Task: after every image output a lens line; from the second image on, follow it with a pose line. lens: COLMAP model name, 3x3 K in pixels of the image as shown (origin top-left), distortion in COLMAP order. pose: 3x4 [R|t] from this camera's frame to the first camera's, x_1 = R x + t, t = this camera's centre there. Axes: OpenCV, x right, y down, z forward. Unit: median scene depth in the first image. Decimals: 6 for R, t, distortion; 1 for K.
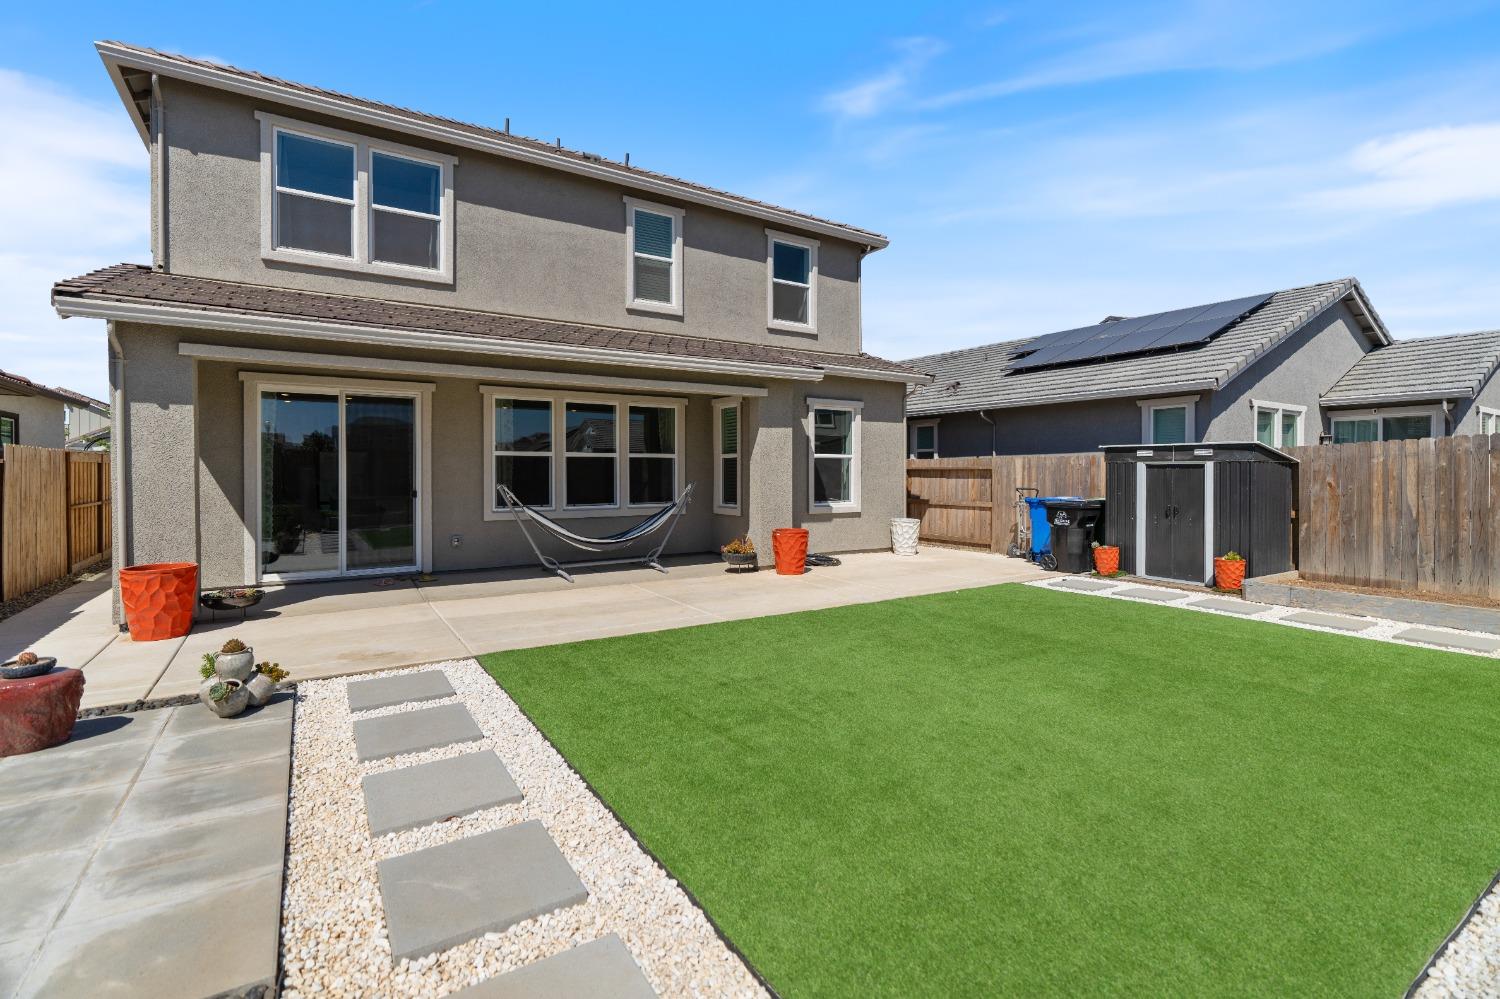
lens RADIAL K [[672.3, 0, 751.2], [0, 672.3, 474.6], [0, 0, 1]] dist [-0.009935, 0.003683]
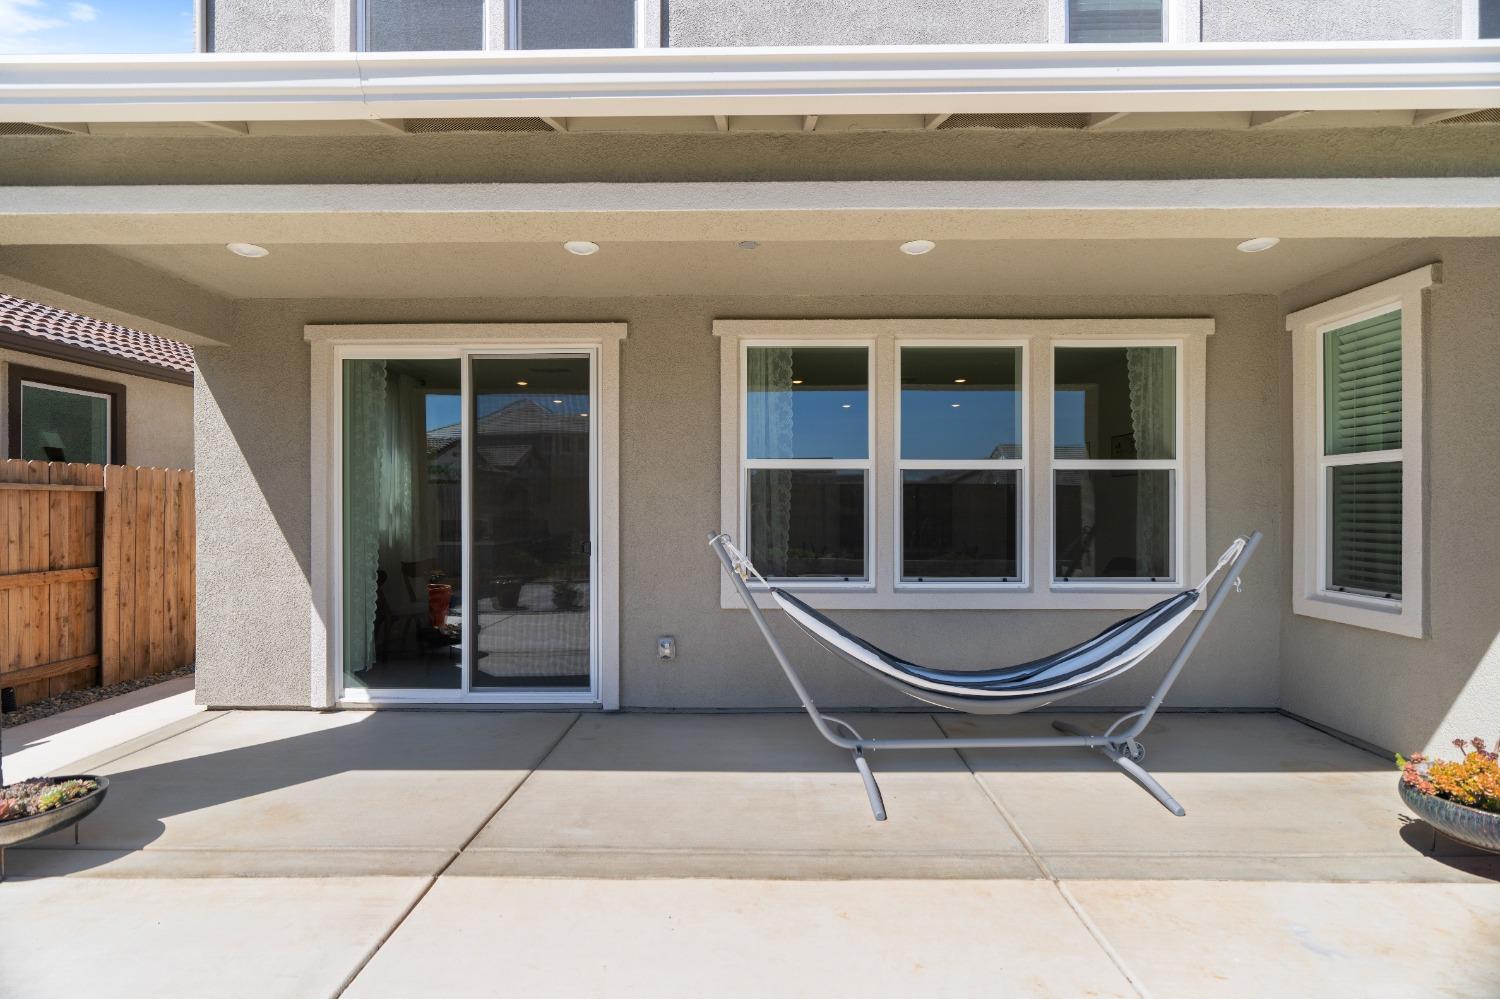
lens RADIAL K [[672.3, 0, 760.4], [0, 672.3, 500.3], [0, 0, 1]] dist [-0.009935, 0.003683]
pose [[0.835918, 0.002690, -0.548848, -0.115627], [-0.002814, 0.999996, 0.000615, -0.006591], [0.548848, 0.001030, 0.835922, 0.603642]]
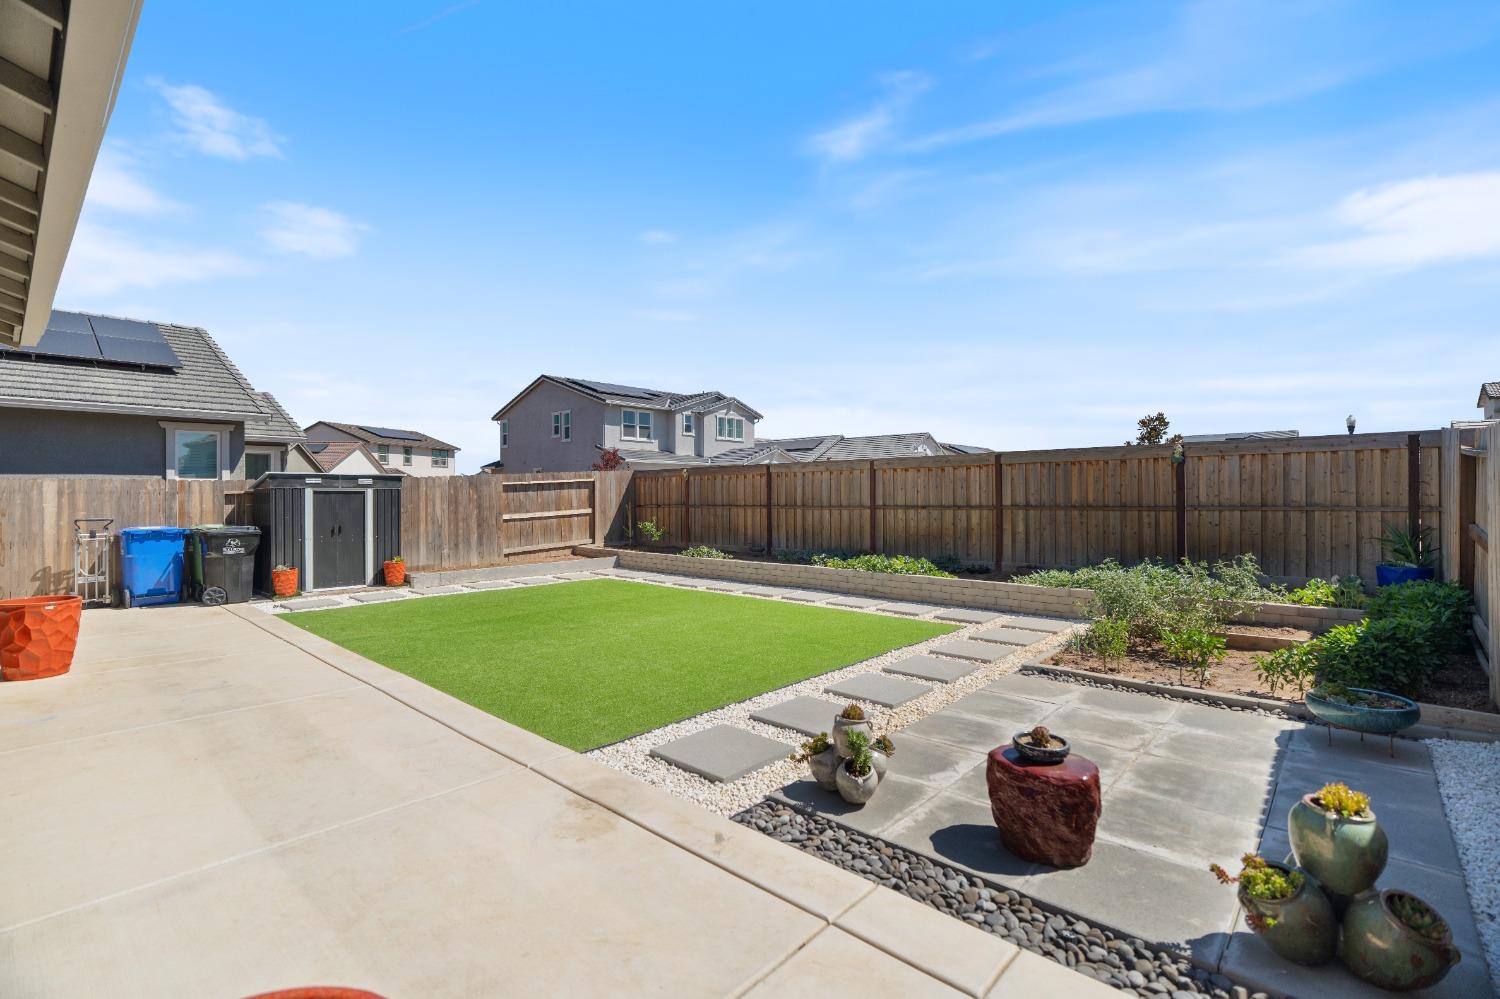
lens RADIAL K [[672.3, 0, 733.3], [0, 672.3, 496.3], [0, 0, 1]] dist [-0.009935, 0.003683]
pose [[-0.246735, 0.002883, 0.969079, -0.636481], [0.012332, 0.999924, 0.000165, 0.003222], [-0.969004, 0.011991, -0.246752, 0.565454]]
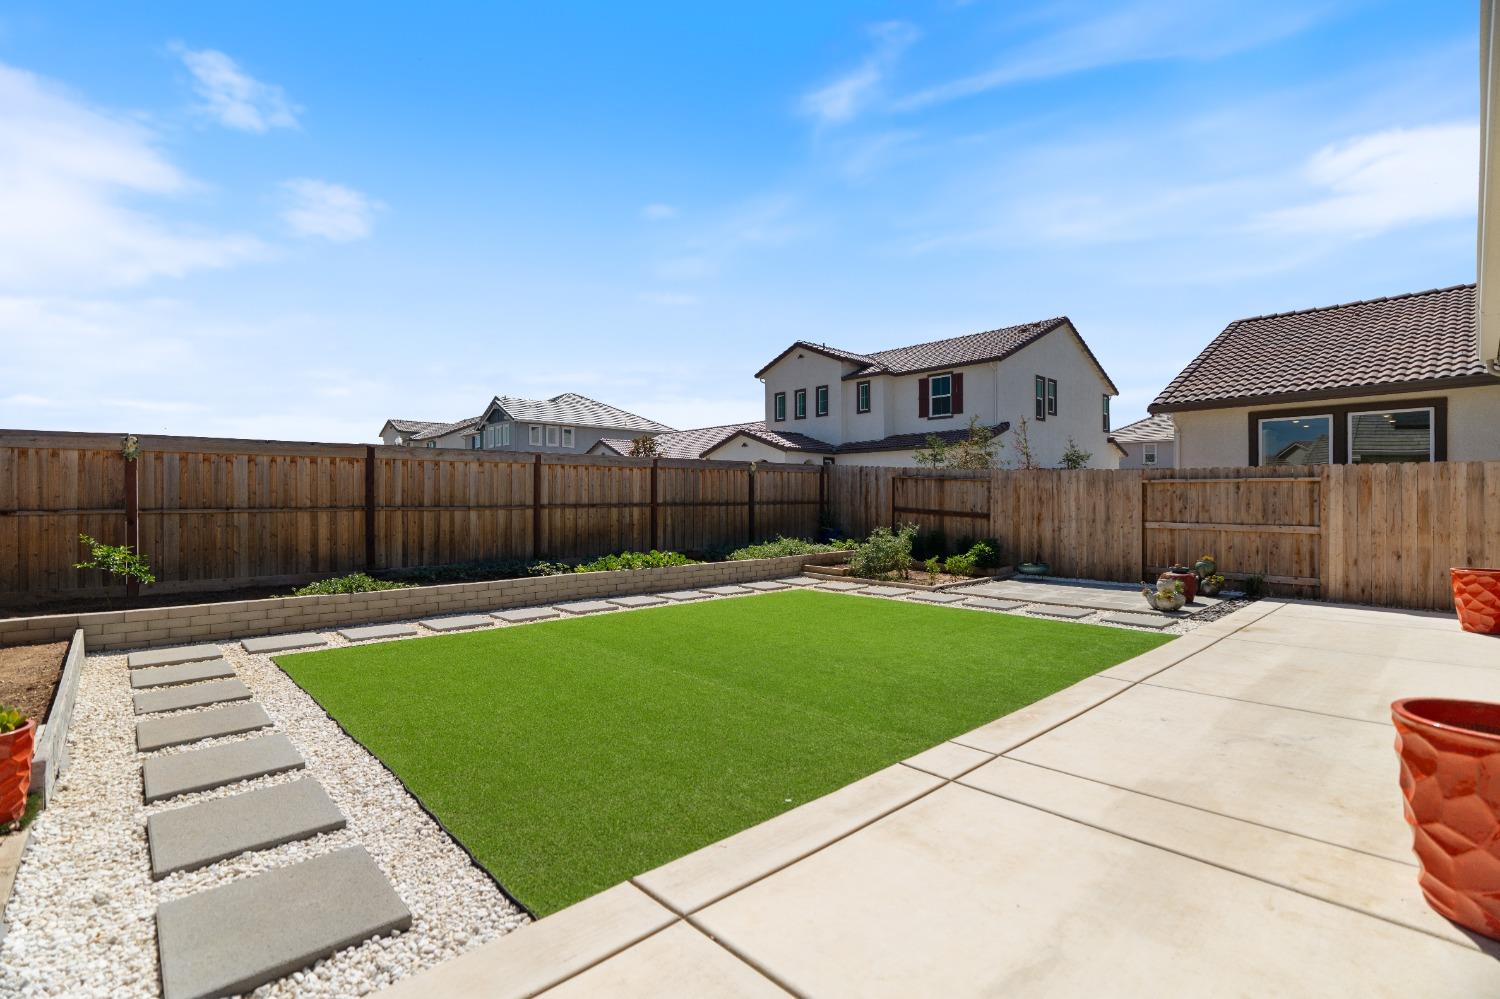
lens RADIAL K [[672.3, 0, 743.1], [0, 672.3, 500.4], [0, 0, 1]] dist [-0.009935, 0.003683]
pose [[-0.990200, 0.002165, -0.139639, 0.296169], [0.000353, 0.999915, 0.013002, 0.002210], [0.139655, 0.012825, -0.990117, 1.155669]]
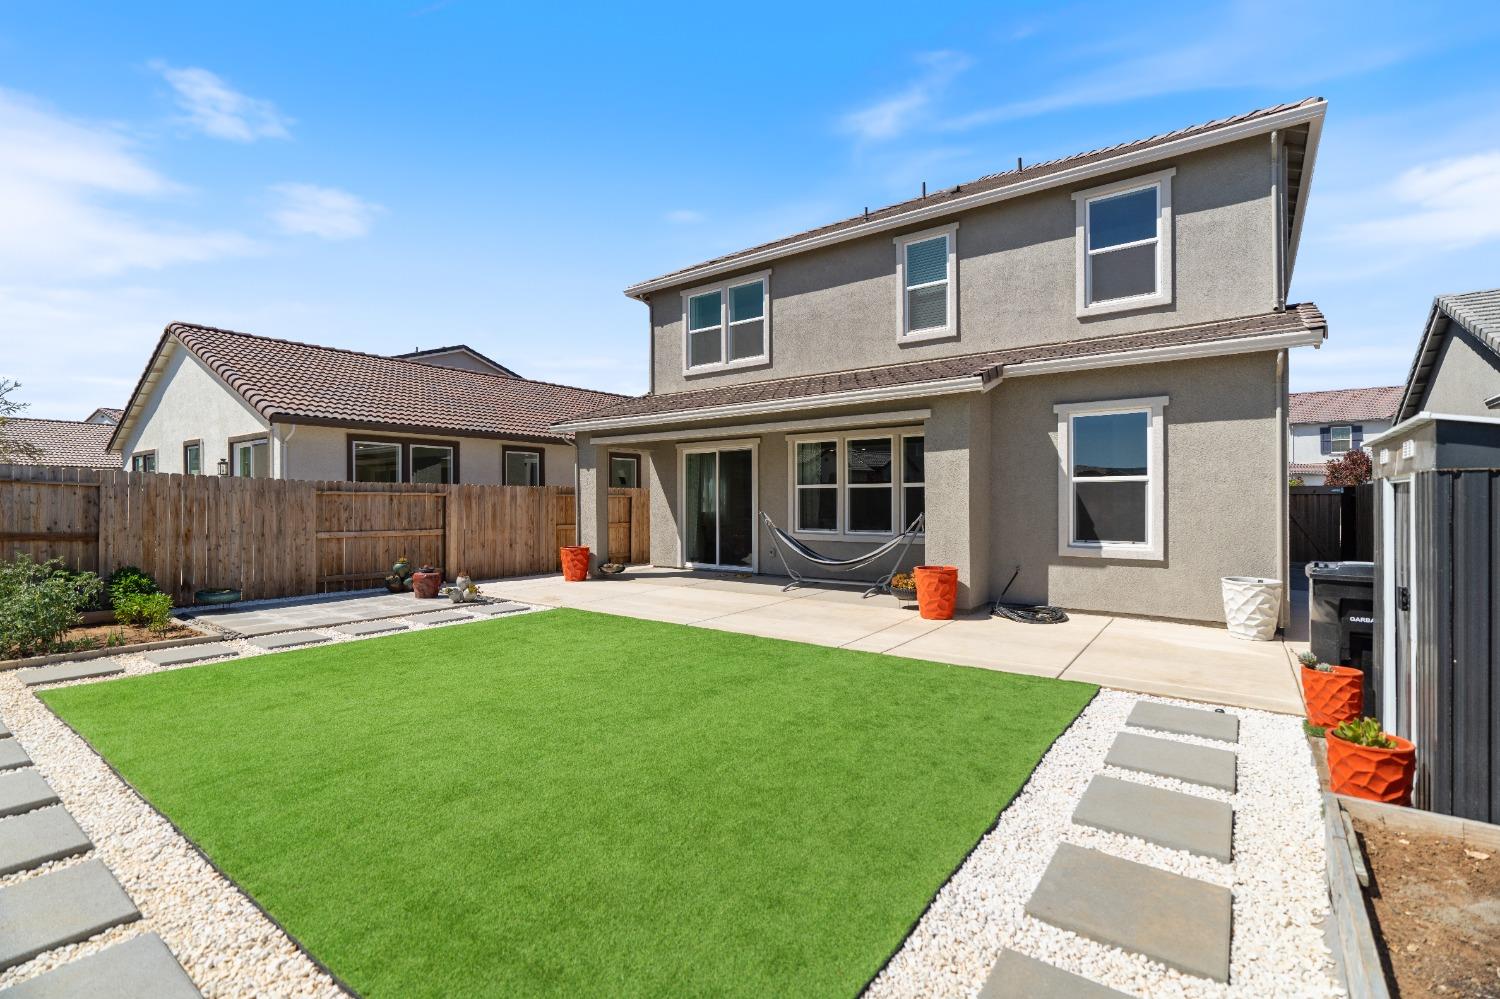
lens RADIAL K [[672.3, 0, 765.7], [0, 672.3, 499.8], [0, 0, 1]] dist [-0.009935, 0.003683]
pose [[0.370805, -0.005785, -0.928693, 0.763964], [-0.005125, 0.999953, -0.008275, 0.003201], [0.928697, 0.007828, 0.370757, 0.463286]]
